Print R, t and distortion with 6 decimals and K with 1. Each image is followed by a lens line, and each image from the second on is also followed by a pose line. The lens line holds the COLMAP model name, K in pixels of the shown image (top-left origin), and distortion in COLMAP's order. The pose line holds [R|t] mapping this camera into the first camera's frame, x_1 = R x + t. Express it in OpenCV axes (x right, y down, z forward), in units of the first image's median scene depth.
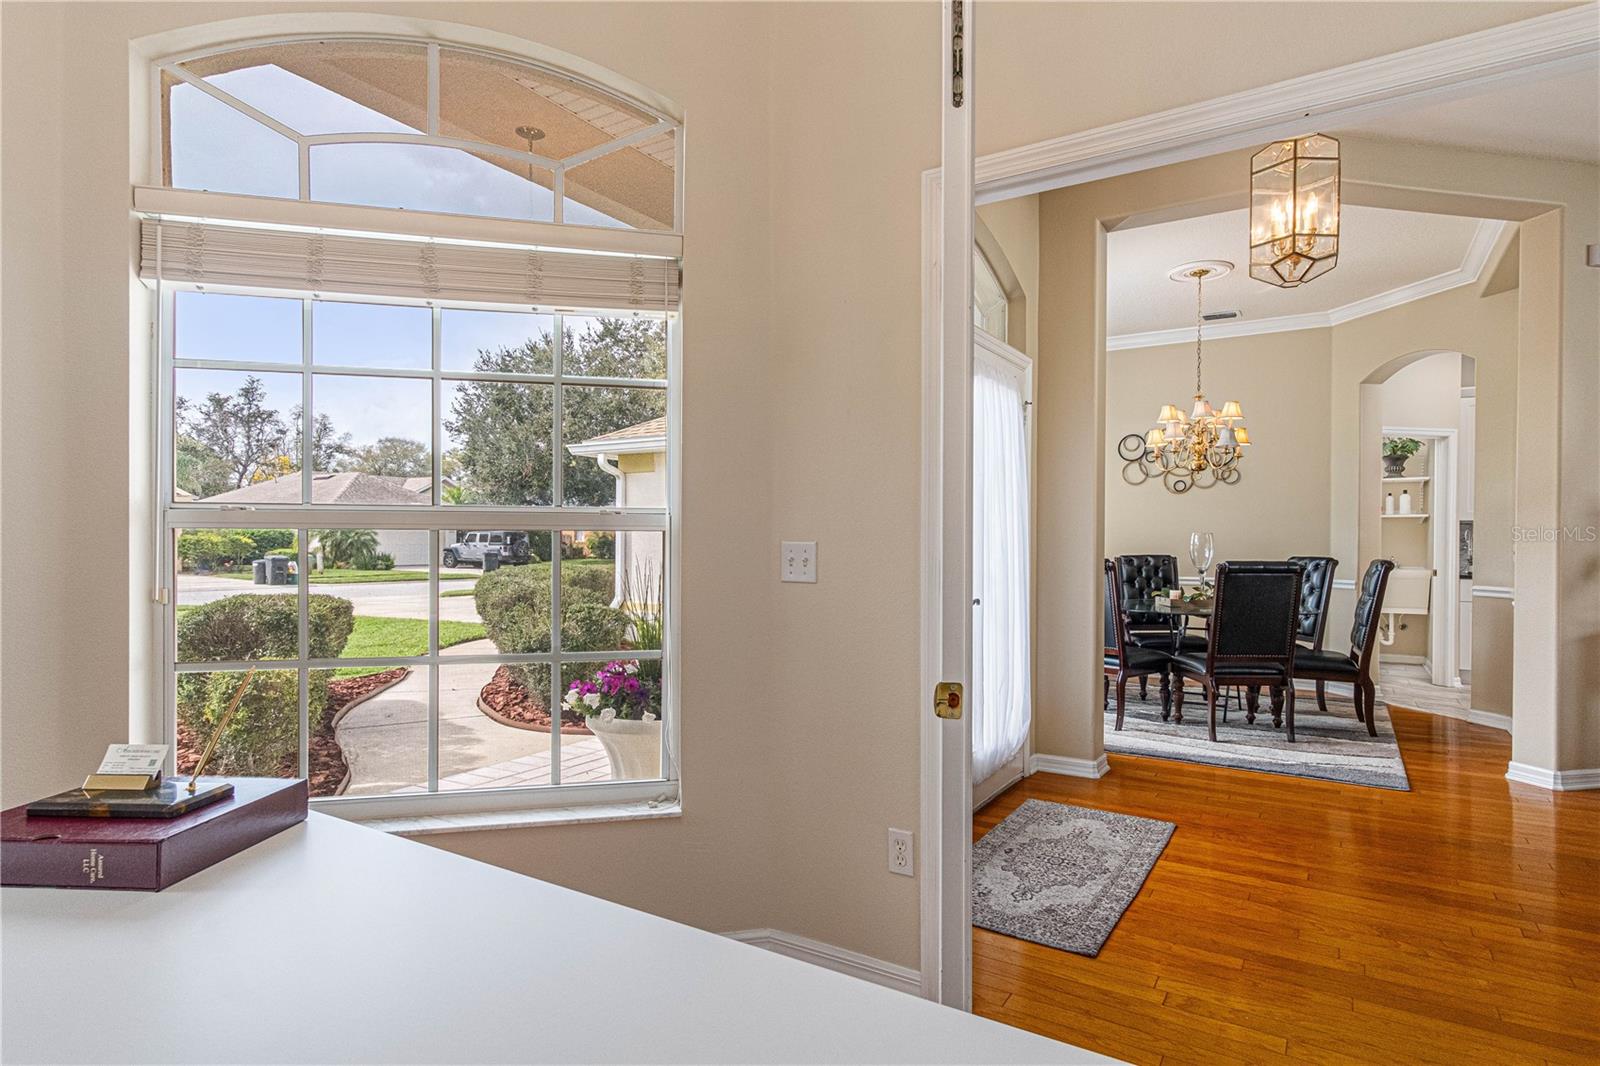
lens RADIAL K [[864.0, 0, 799.1], [0, 864.0, 535.2], [0, 0, 1]] dist [0.001406, 0.003060]
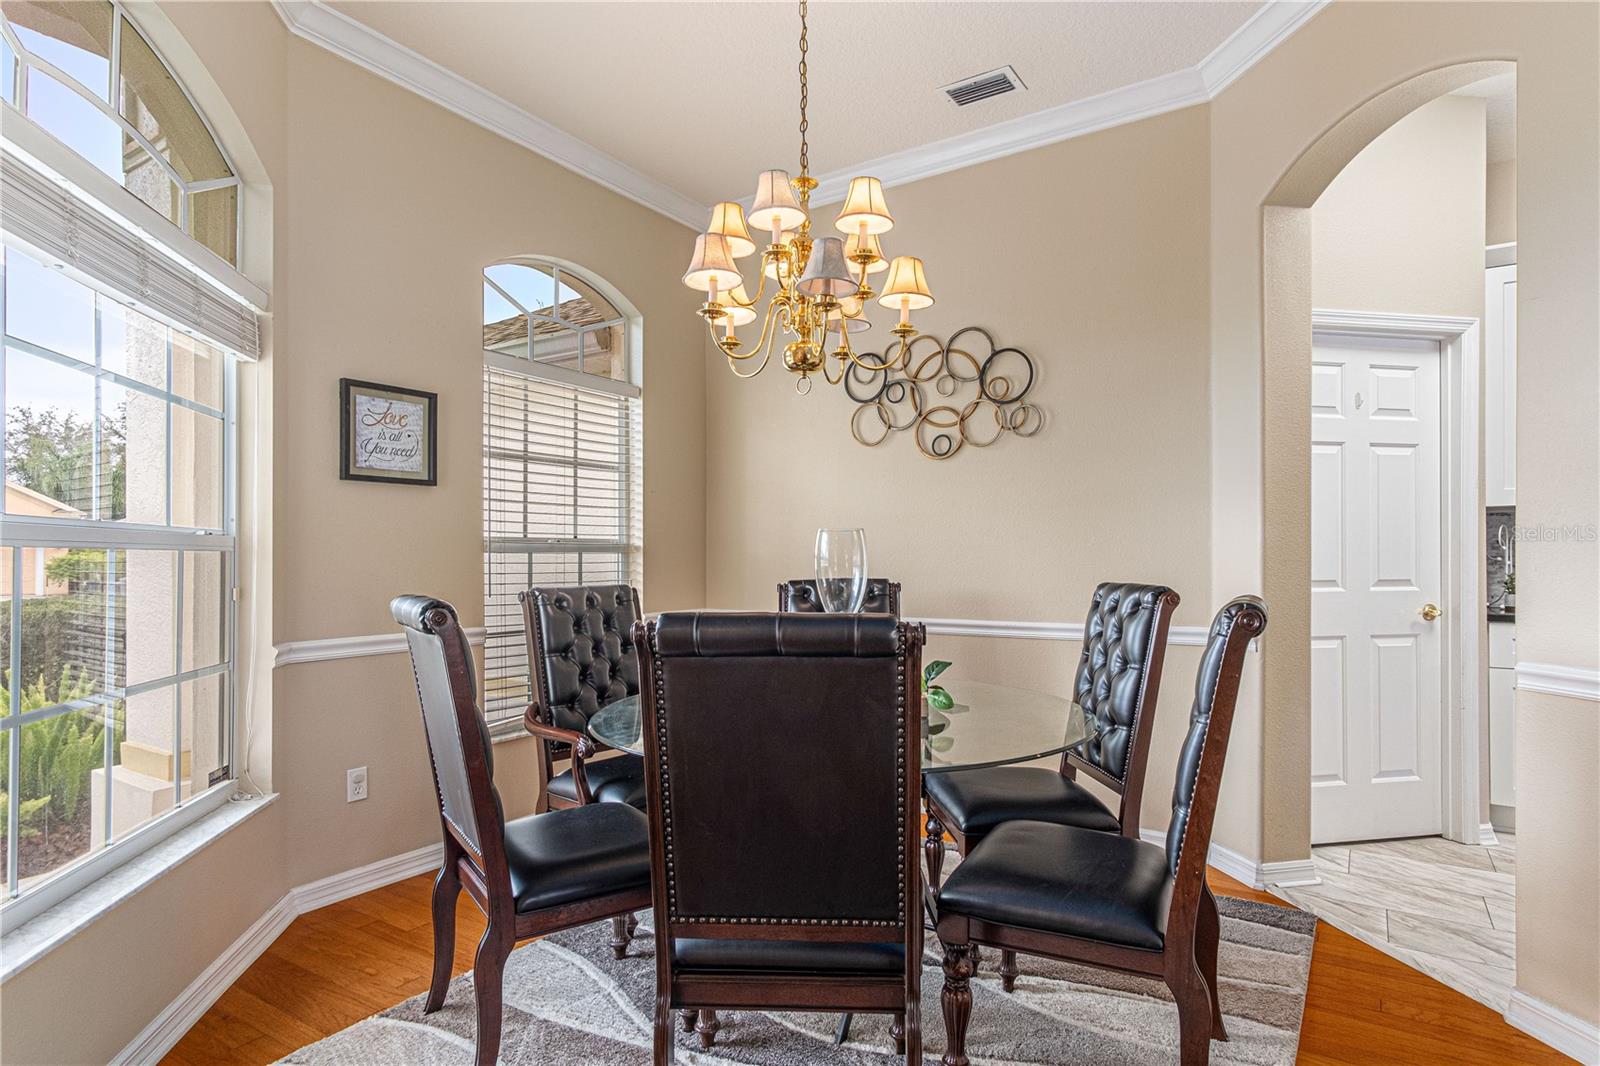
lens RADIAL K [[864.0, 0, 800.9], [0, 864.0, 544.9], [0, 0, 1]] dist [0.001406, 0.003060]
pose [[0.999525, -0.005634, -0.030284, 0.388282], [0.005486, 0.999973, -0.004941, 0.006147], [0.030311, 0.004772, 0.999529, 0.496343]]
